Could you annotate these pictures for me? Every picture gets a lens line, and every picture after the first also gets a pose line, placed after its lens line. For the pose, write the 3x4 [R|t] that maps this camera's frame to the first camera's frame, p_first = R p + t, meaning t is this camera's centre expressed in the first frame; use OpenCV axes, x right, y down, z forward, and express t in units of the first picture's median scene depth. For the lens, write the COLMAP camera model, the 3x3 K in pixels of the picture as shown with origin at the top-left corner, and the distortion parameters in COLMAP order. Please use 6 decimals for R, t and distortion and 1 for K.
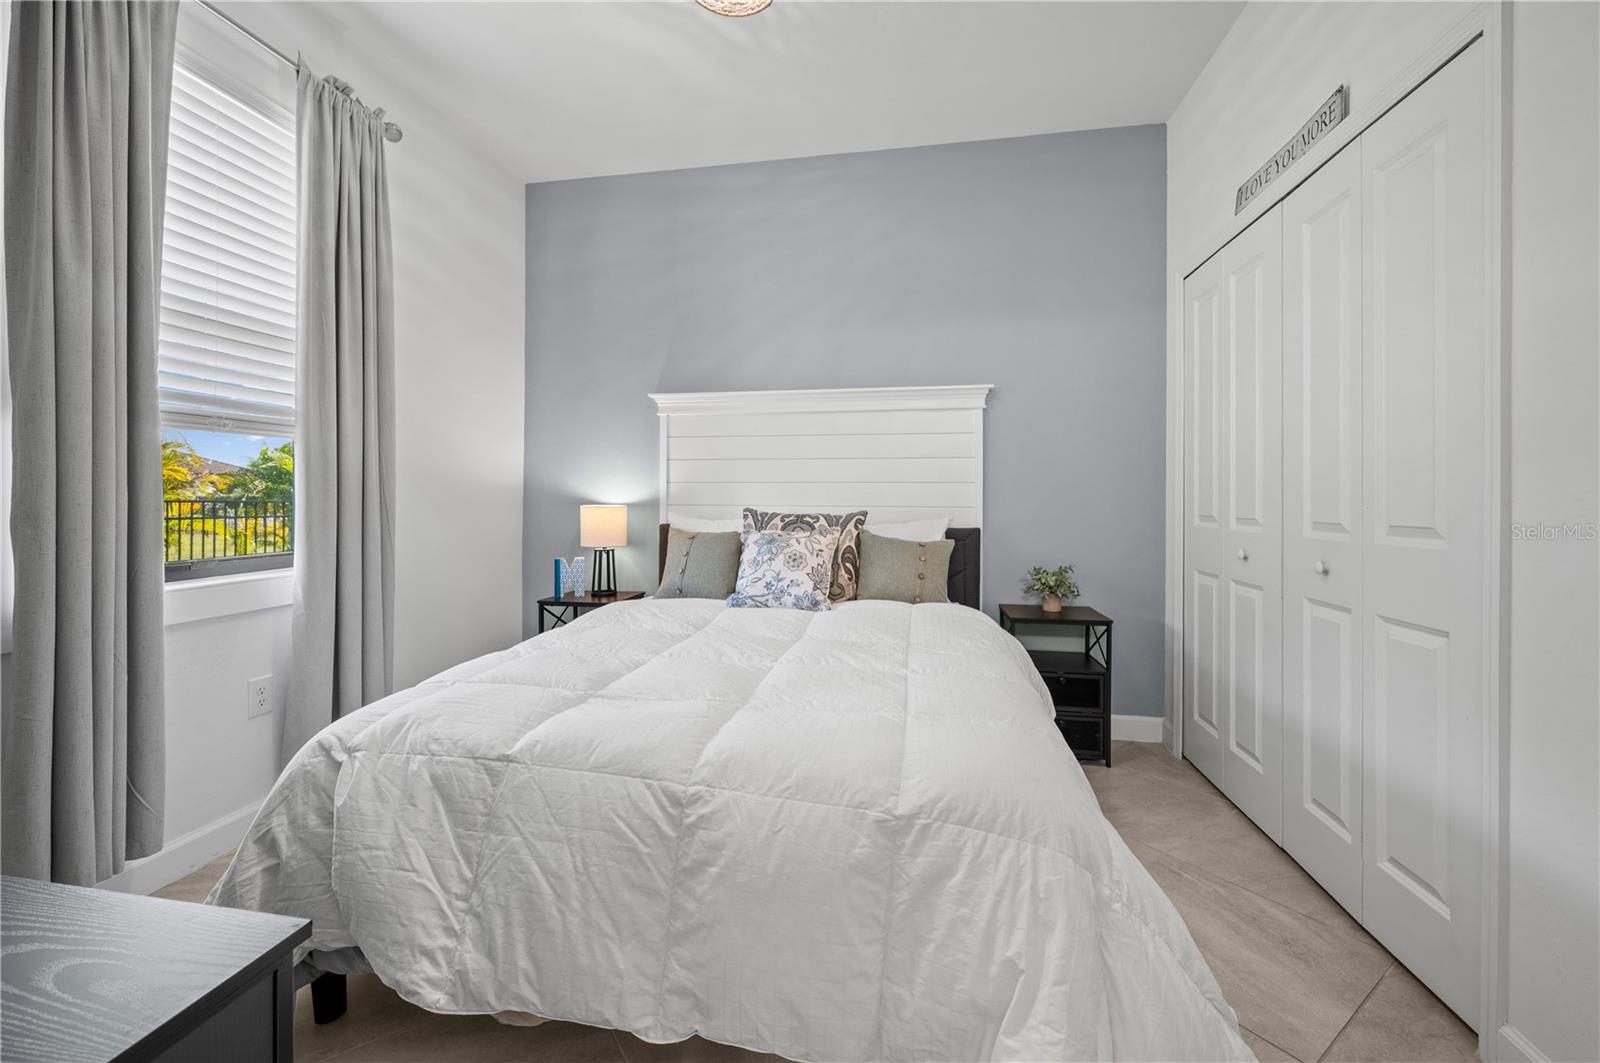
lens RADIAL K [[603.1, 0, 841.5], [0, 603.1, 501.8], [0, 0, 1]] dist [-0.000646, 0.000097]
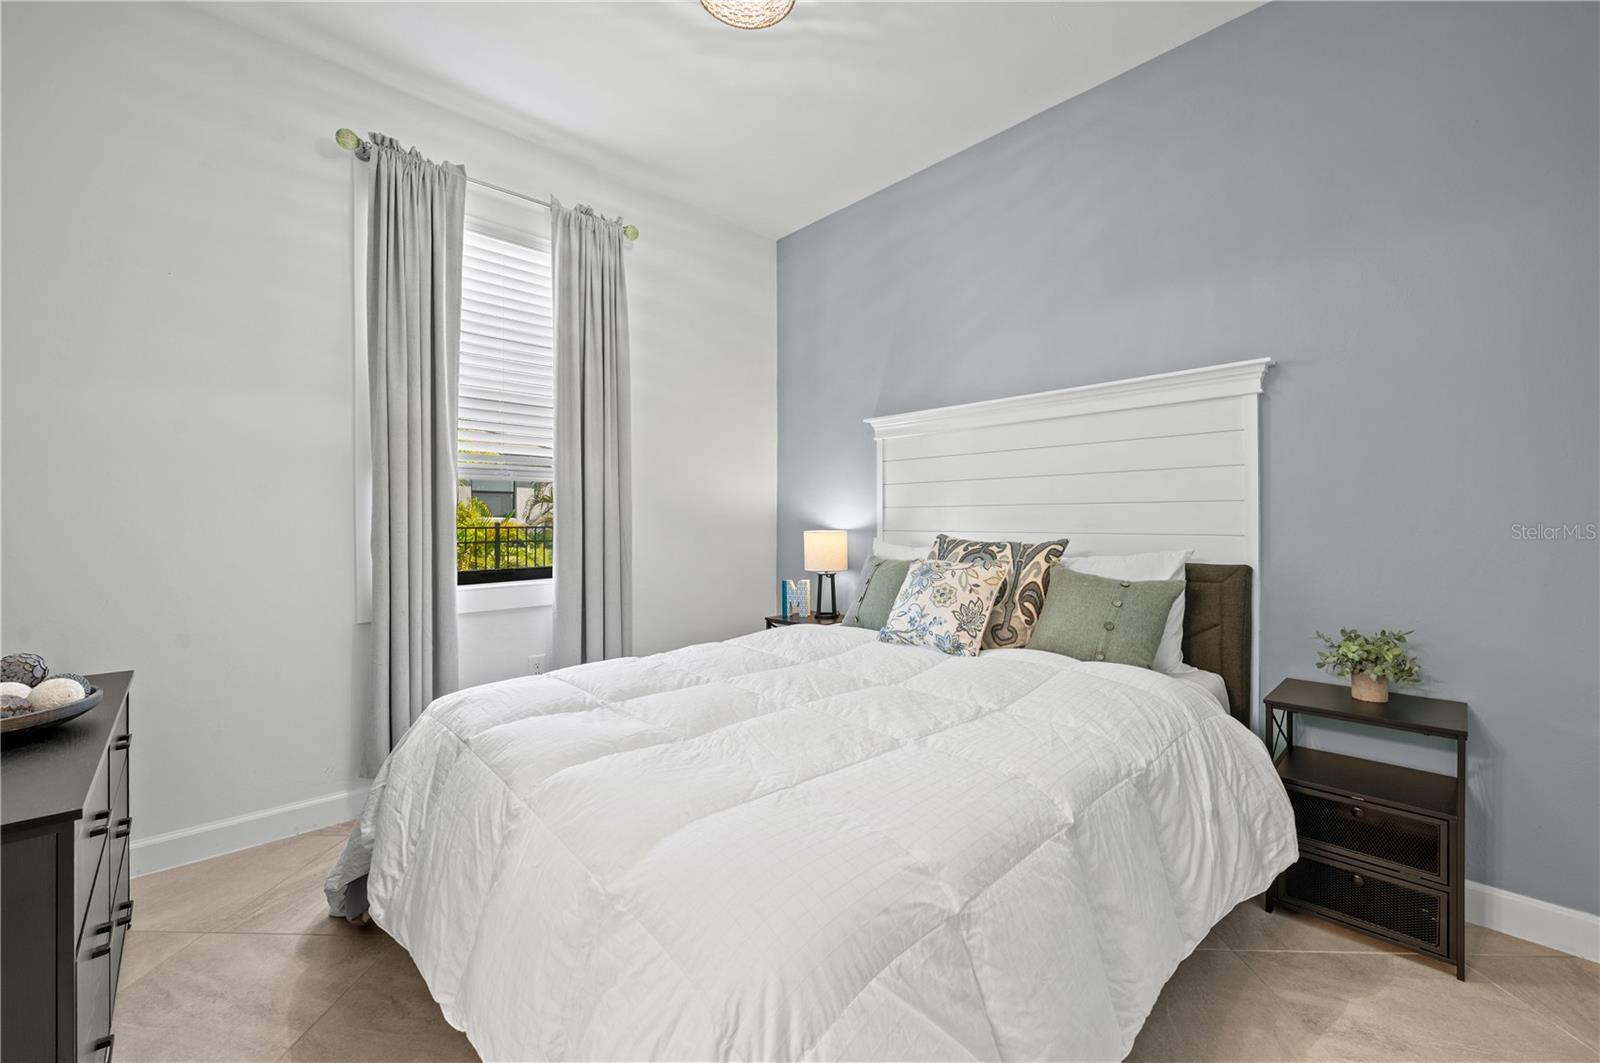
lens RADIAL K [[627.6, 0, 813.3], [0, 627.6, 526.2], [0, 0, 1]] dist [-0.000506, -0.000087]
pose [[0.818172, -0.001277, -0.574972, 0.273912], [0.001700, 0.999999, 0.000199, -0.003459], [0.574971, -0.001140, 0.818173, 0.134792]]
